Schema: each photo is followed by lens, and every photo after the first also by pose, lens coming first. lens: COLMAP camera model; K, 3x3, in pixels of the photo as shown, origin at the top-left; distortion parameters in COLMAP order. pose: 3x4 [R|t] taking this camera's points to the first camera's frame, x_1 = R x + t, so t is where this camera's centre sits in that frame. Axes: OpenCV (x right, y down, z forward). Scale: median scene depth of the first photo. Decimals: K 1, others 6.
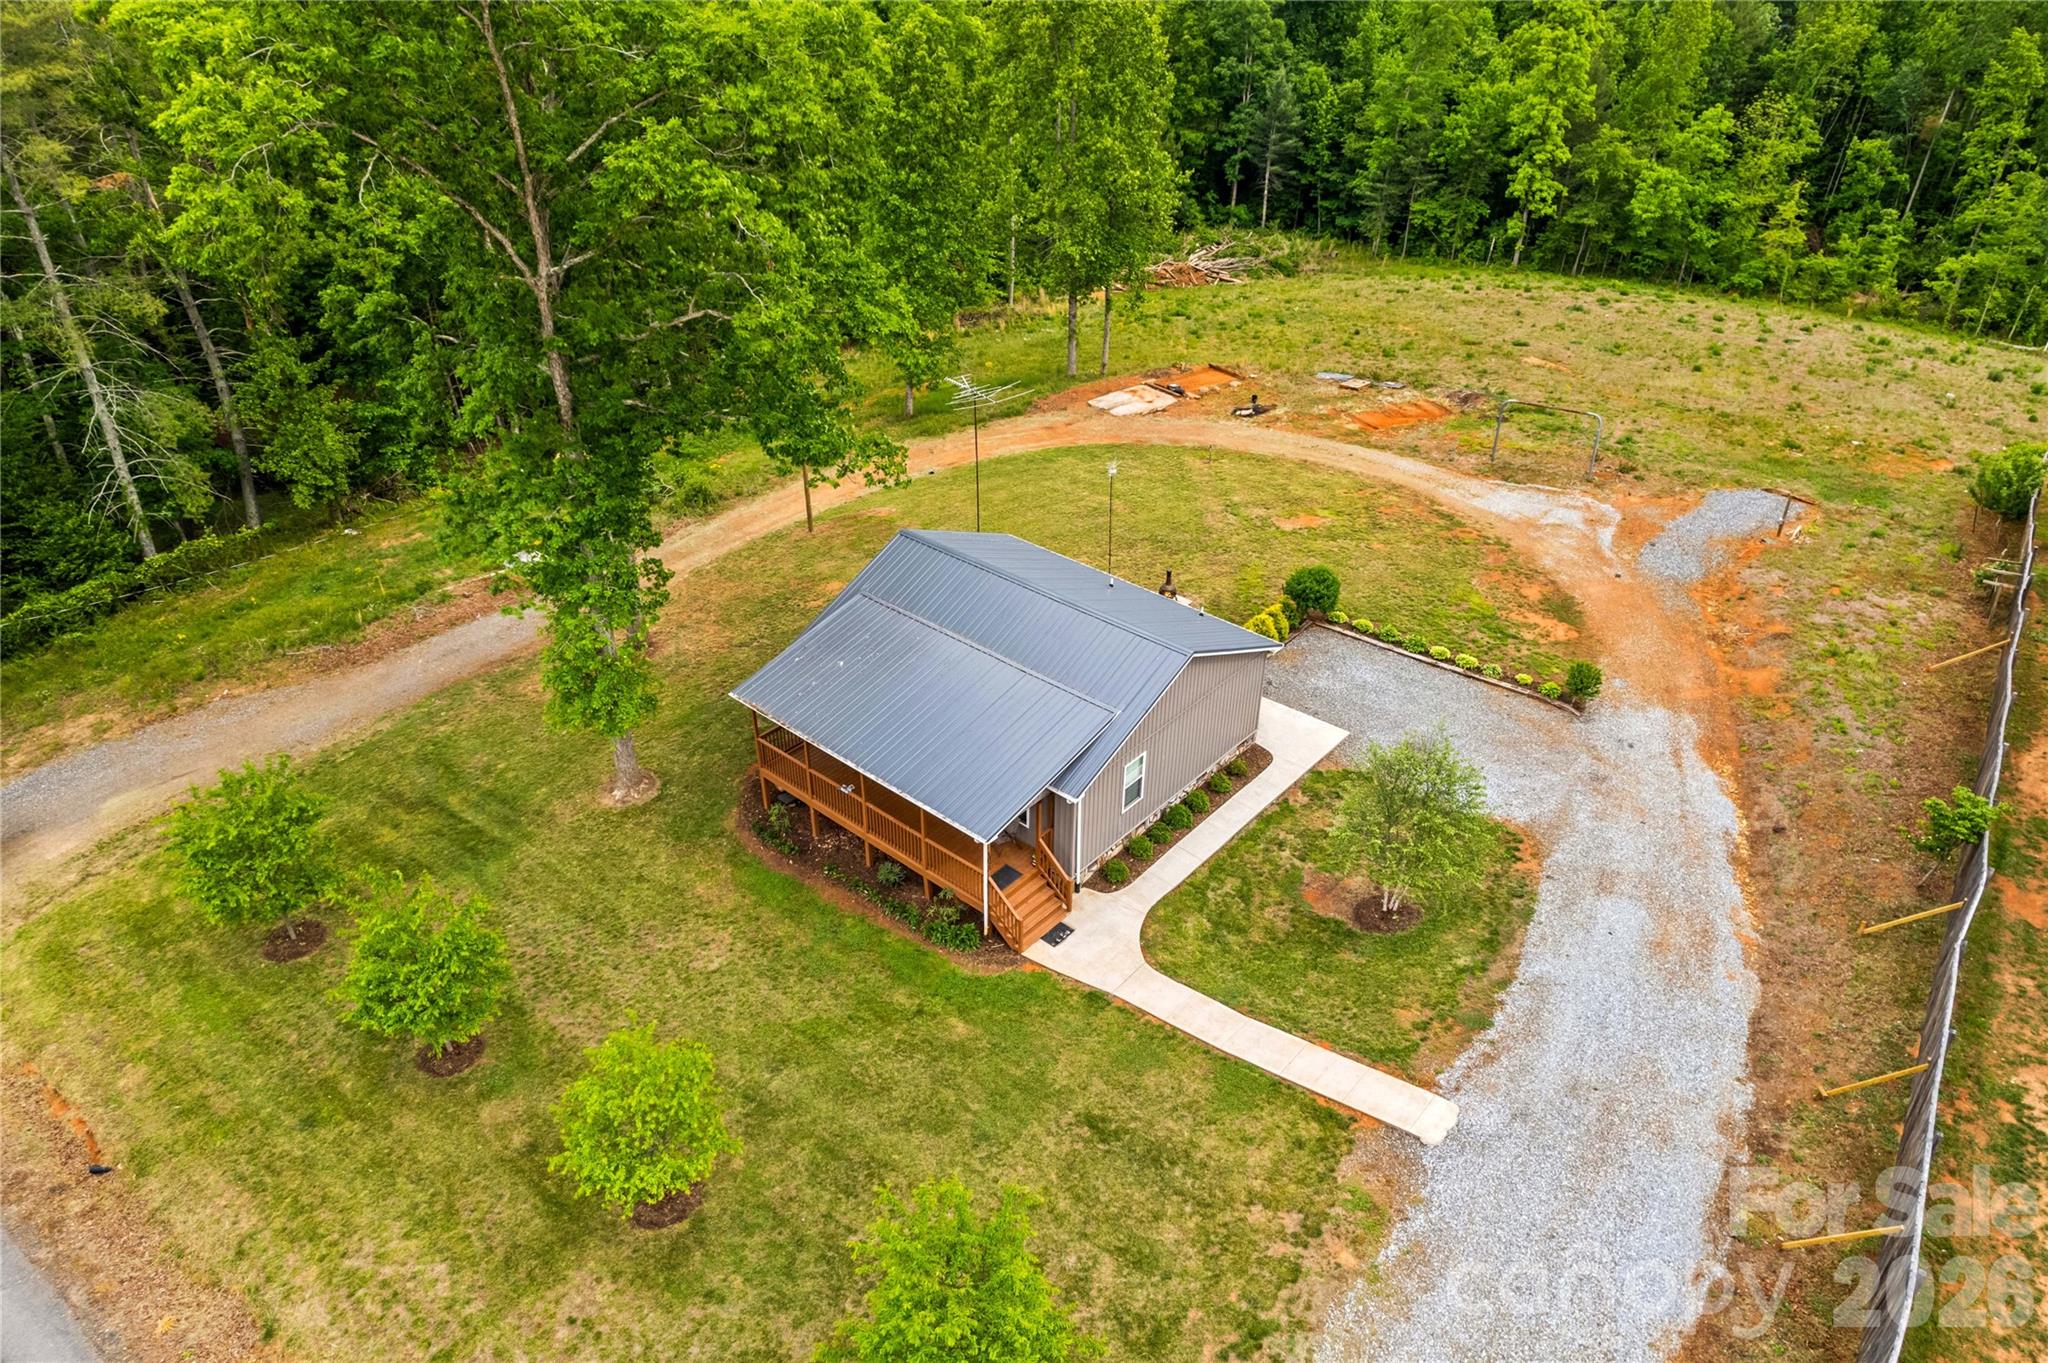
lens RADIAL K [[1314.3, 0, 990.5], [0, 1314.3, 685.8], [0, 0, 1]] dist [-0.084048, 0.073145]
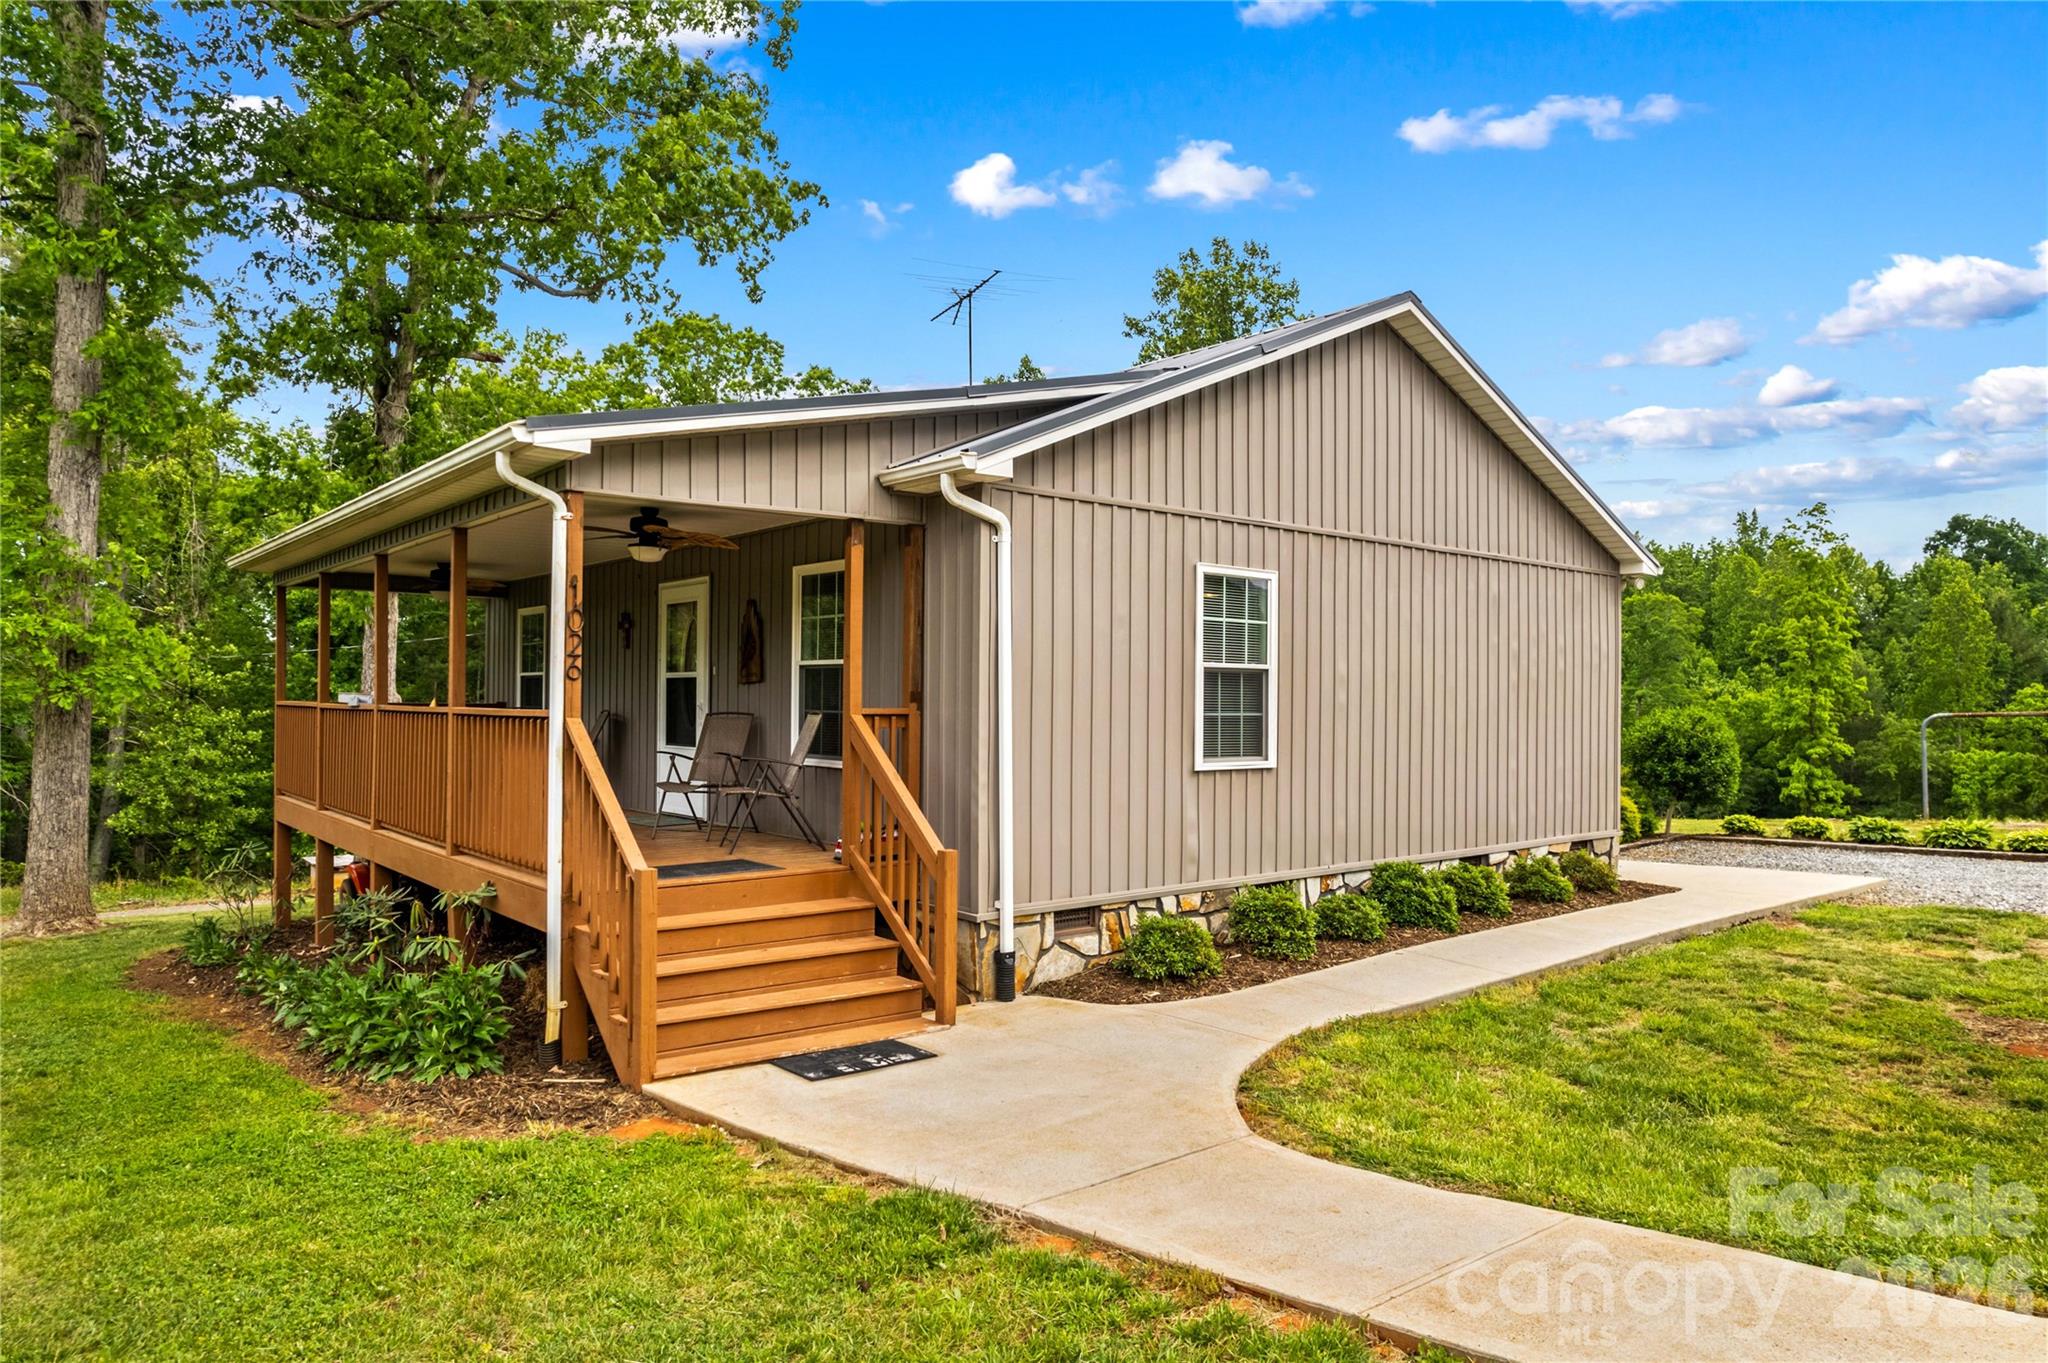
lens RADIAL K [[1314.3, 0, 990.5], [0, 1314.3, 685.8], [0, 0, 1]] dist [-0.084048, 0.073145]
pose [[0.986520, 0.006937, -0.163494, 0.074815], [-0.095675, 0.834997, -0.541872, 0.174679], [0.132758, 0.550210, 0.824405, 0.545113]]
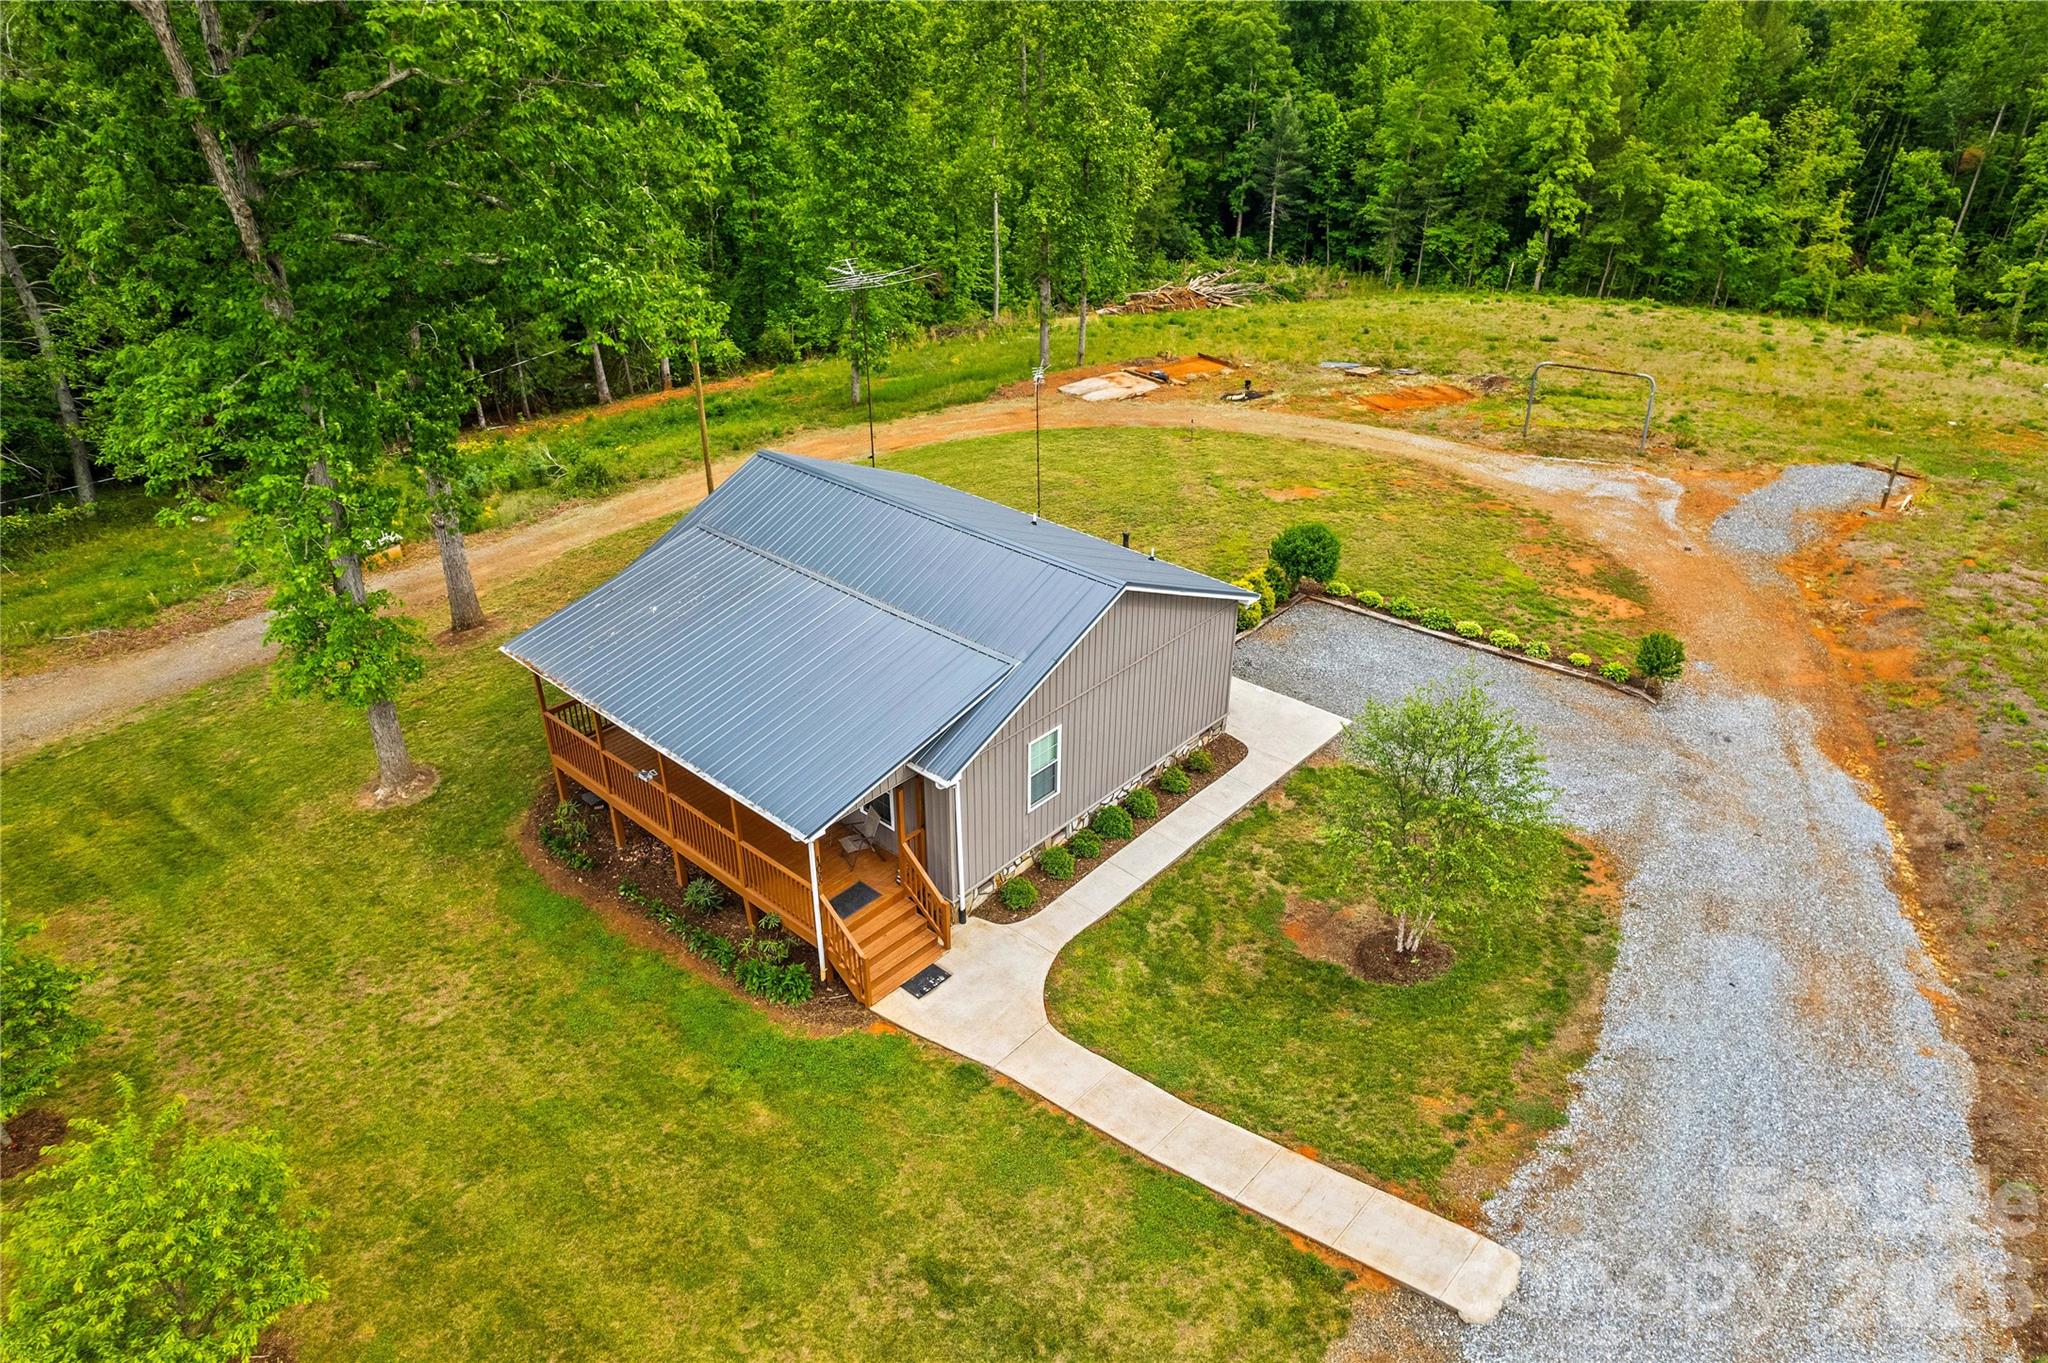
lens RADIAL K [[1314.3, 0, 990.5], [0, 1314.3, 685.8], [0, 0, 1]] dist [-0.084048, 0.073145]
pose [[0.999899, 0.005848, -0.012917, 0.064461], [-0.006553, 0.998454, -0.055198, 0.049319], [0.012574, 0.055278, 0.998392, 0.206291]]
